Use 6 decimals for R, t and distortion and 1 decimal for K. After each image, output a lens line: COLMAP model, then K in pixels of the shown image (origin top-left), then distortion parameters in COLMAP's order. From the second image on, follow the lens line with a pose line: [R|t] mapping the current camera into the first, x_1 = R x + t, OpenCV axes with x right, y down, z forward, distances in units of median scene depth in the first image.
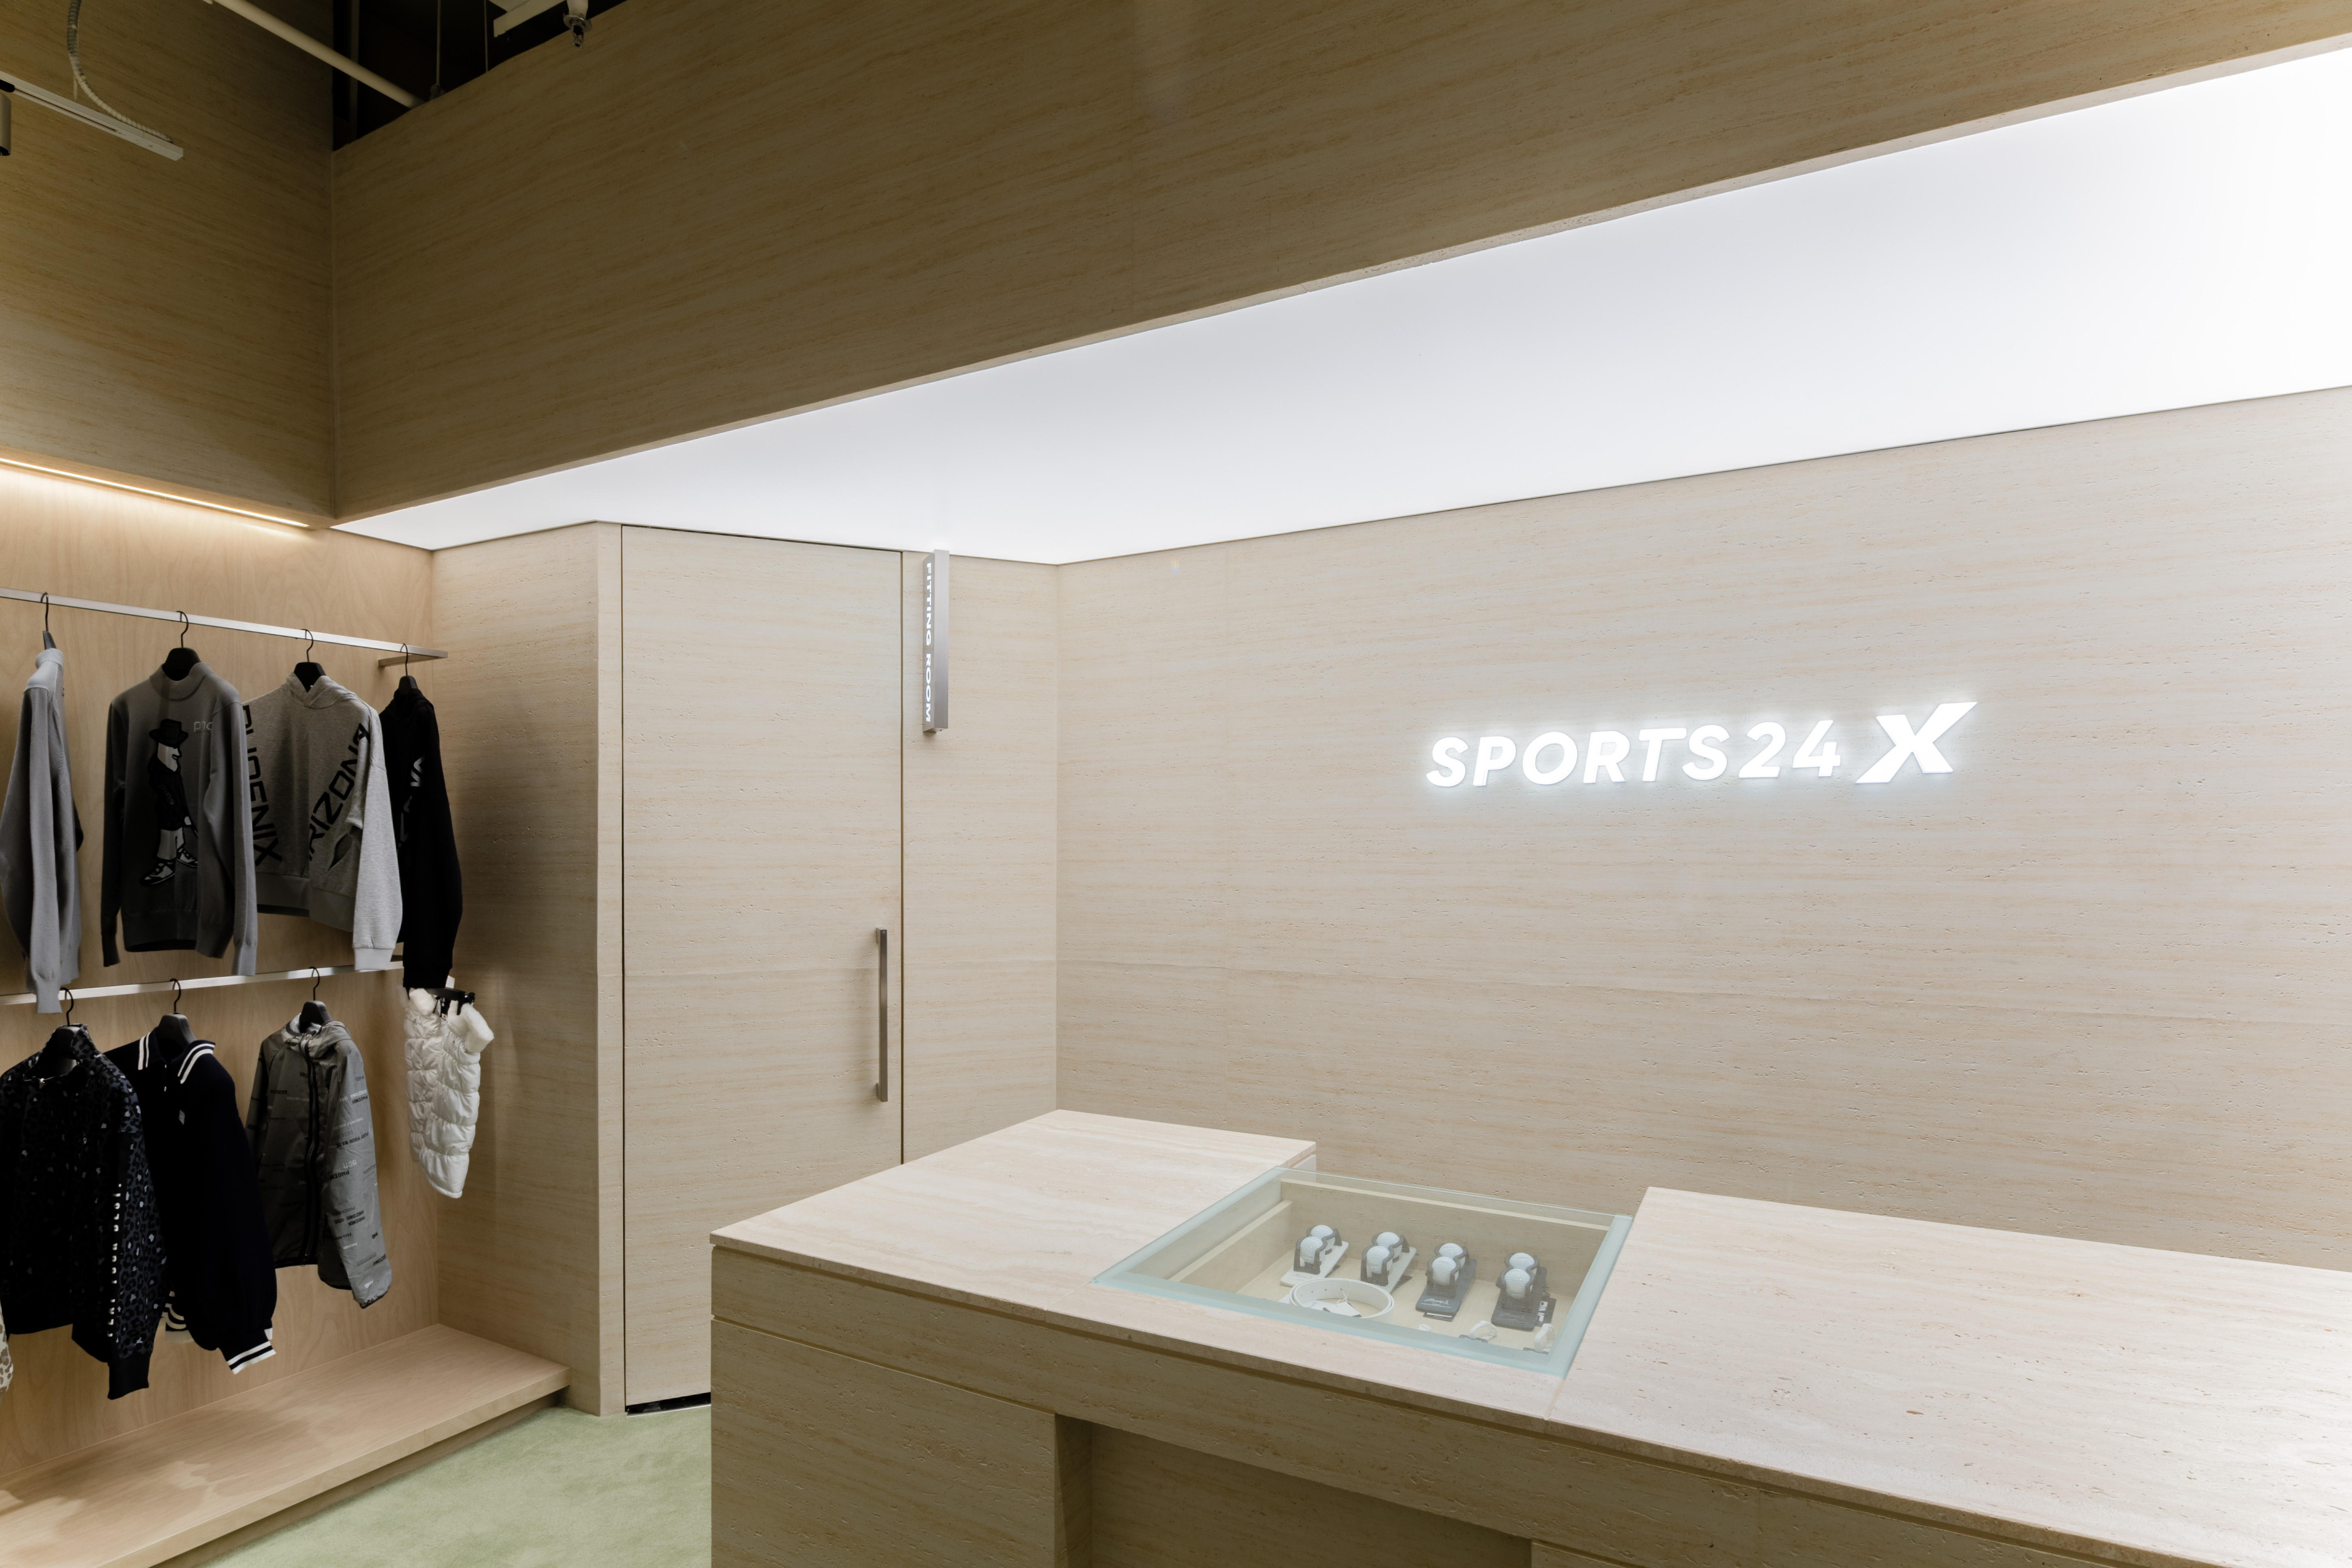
lens RADIAL K [[1193.5, 0, 1182.1], [0, 1193.5, 860.1], [0, 0, 1]] dist [0.040767, 0.001093]
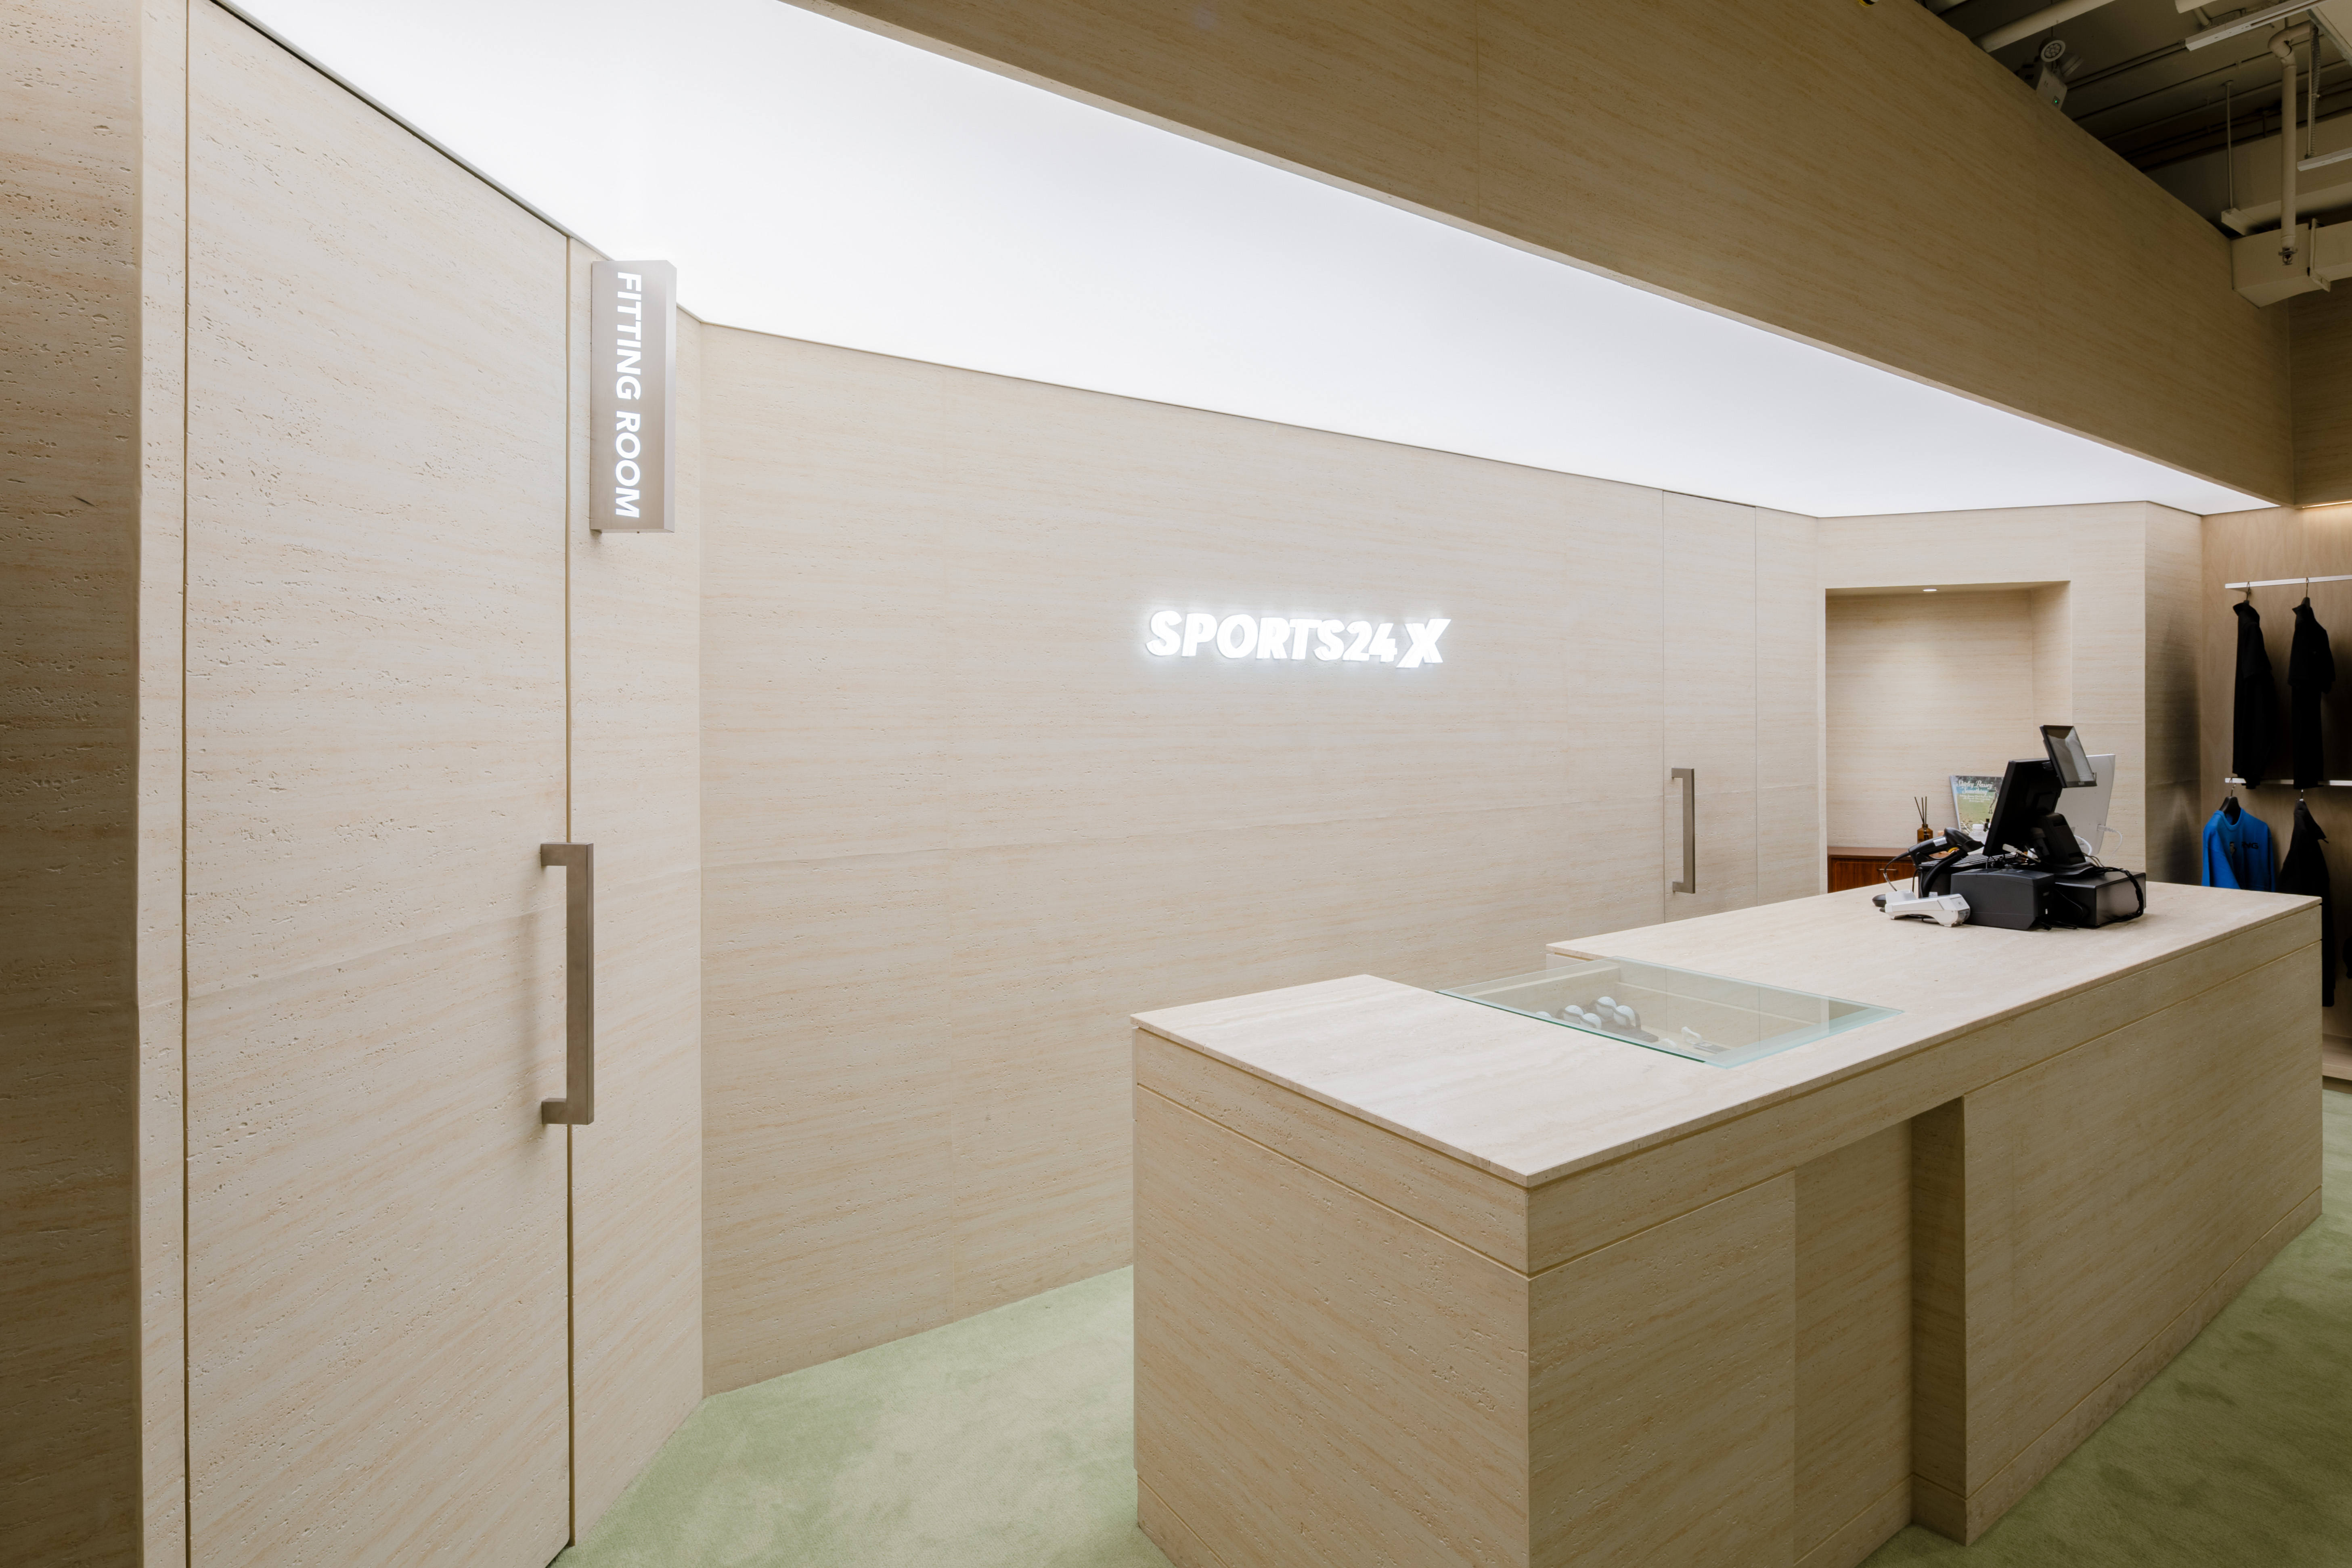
lens RADIAL K [[1176.9, 0, 1174.6], [0, 1176.9, 713.4], [0, 0, 1]] dist [0.023449, -0.001068]
pose [[0.462894, 0.000817, 0.886413, -0.726307], [0.013391, 0.999879, -0.007915, -0.000253], [-0.886312, 0.015534, 0.462827, 0.500081]]
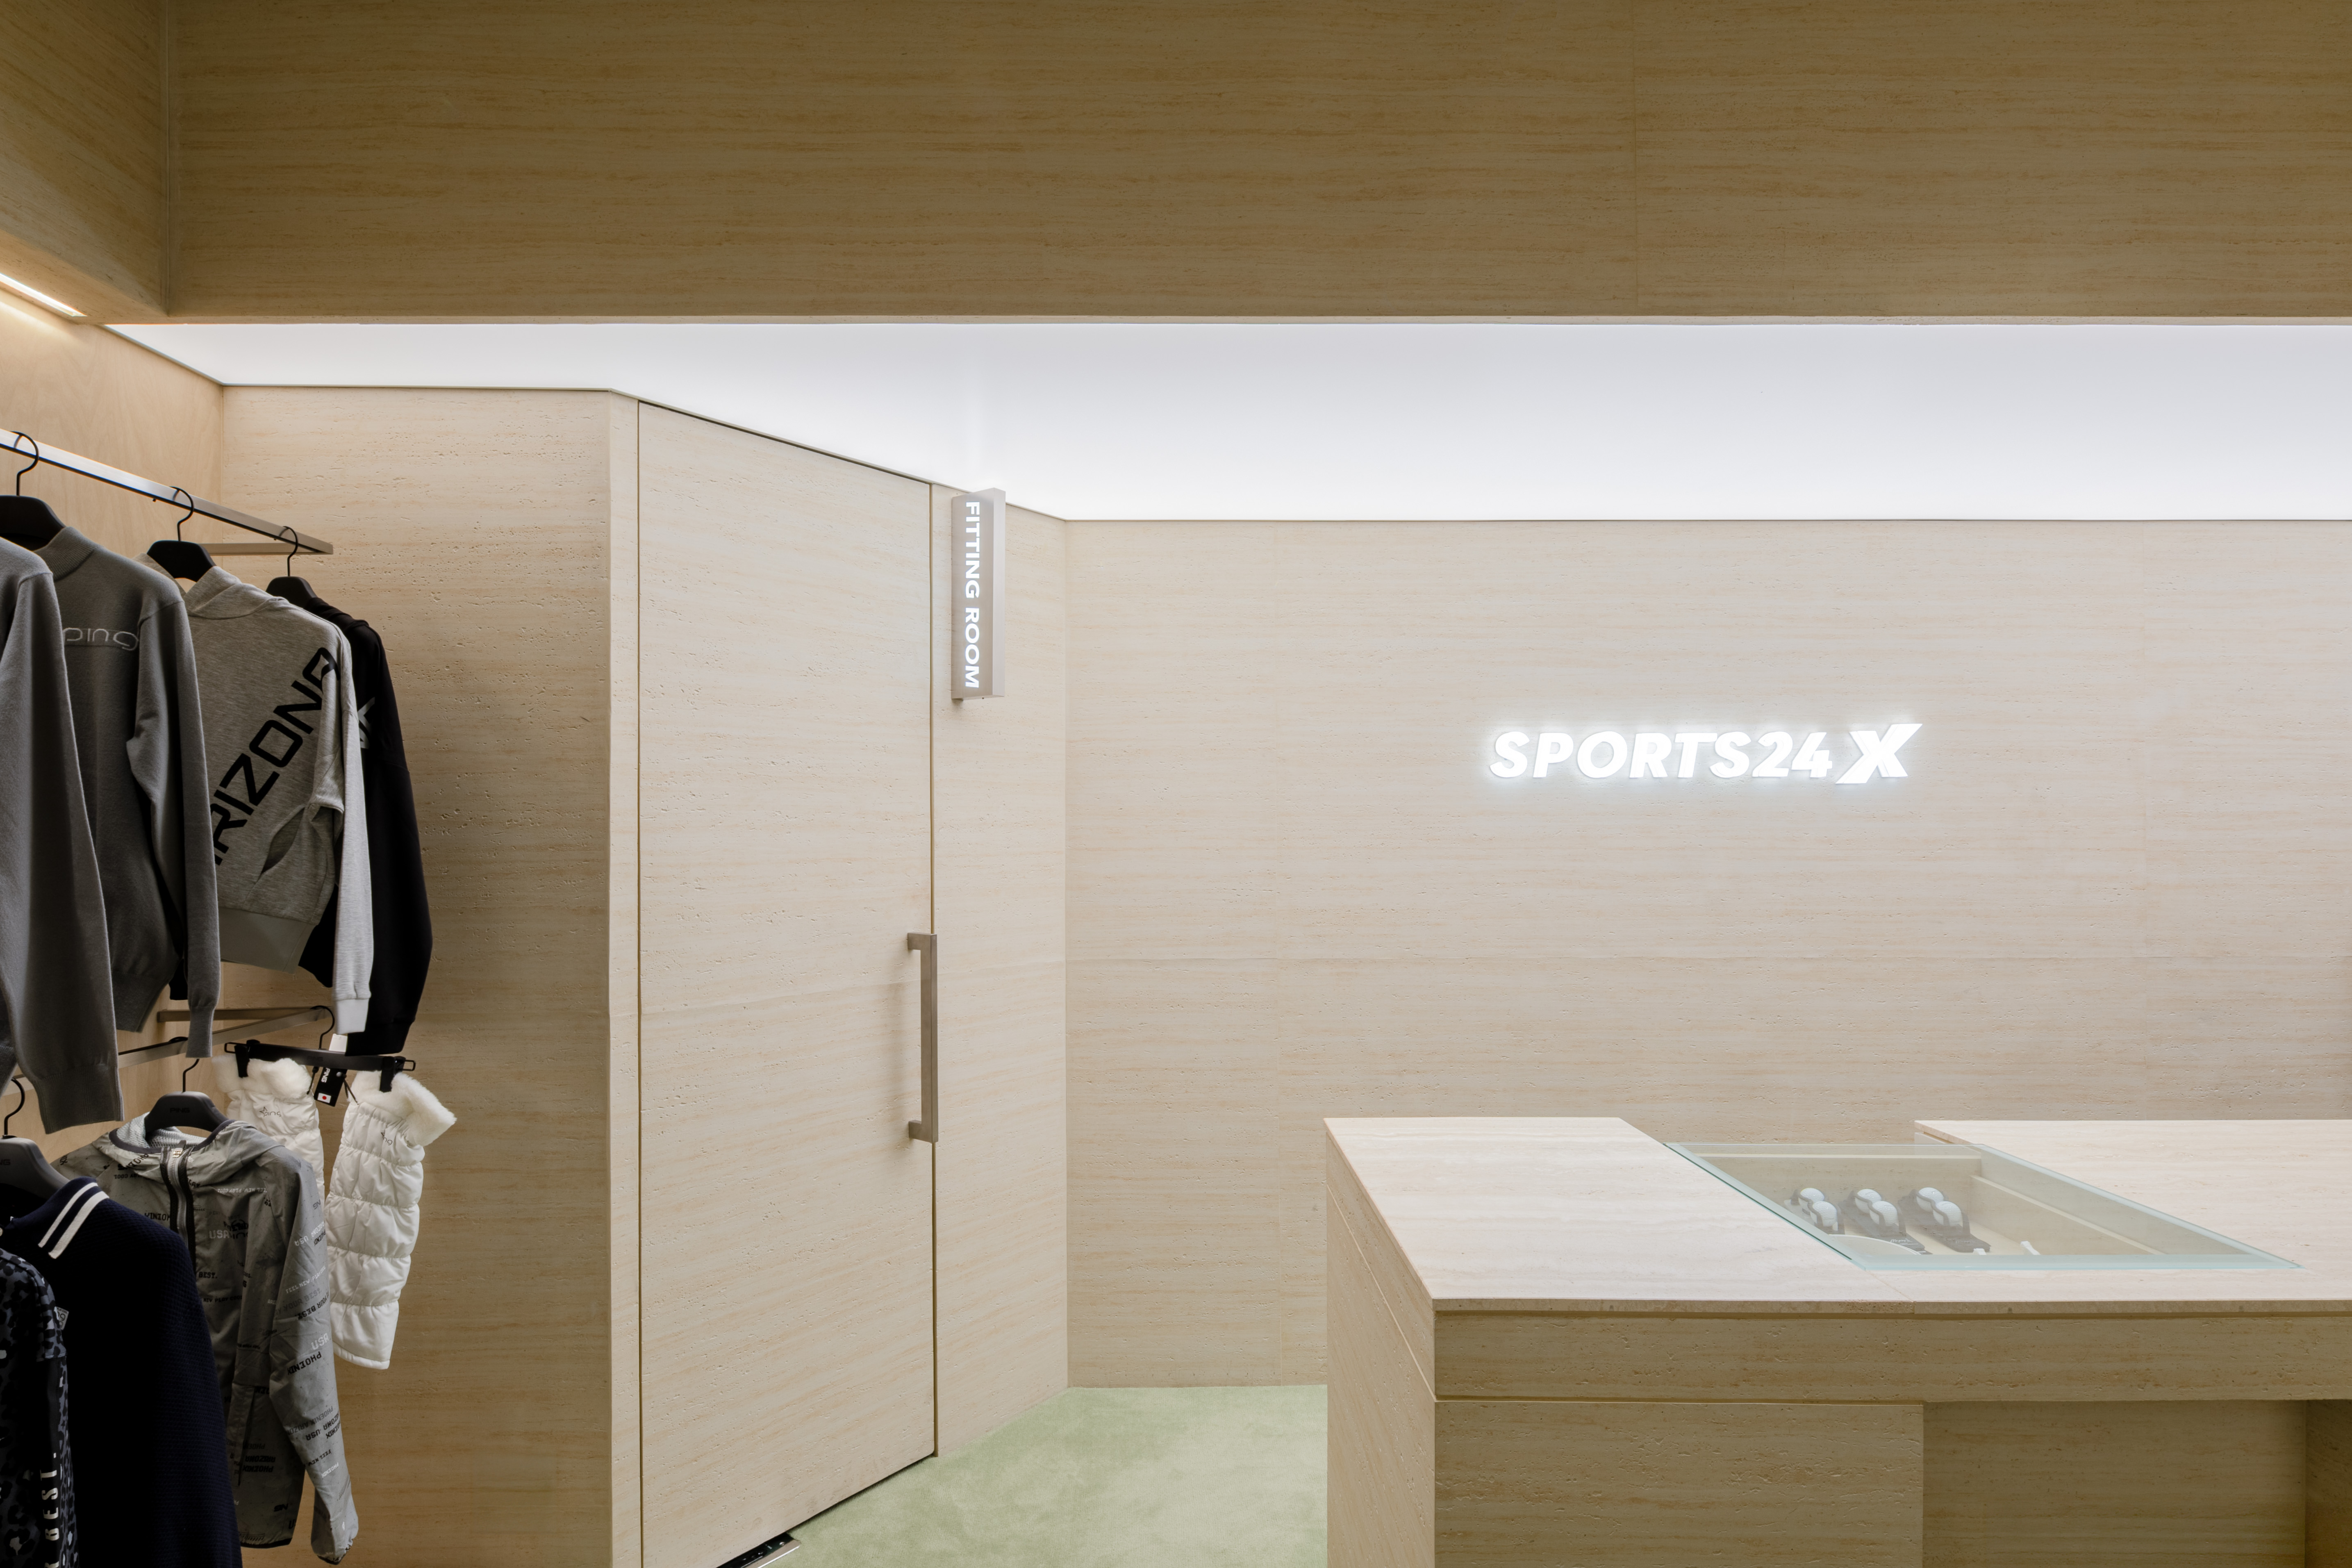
lens RADIAL K [[1206.0, 0, 1174.4], [0, 1206.0, 827.4], [0, 0, 1]] dist [0.030533, -0.000097]
pose [[0.868738, -0.000946, 0.495271, -0.579082], [0.005486, 0.999955, -0.007714, -0.010254], [-0.495241, 0.009418, 0.868704, 0.209610]]
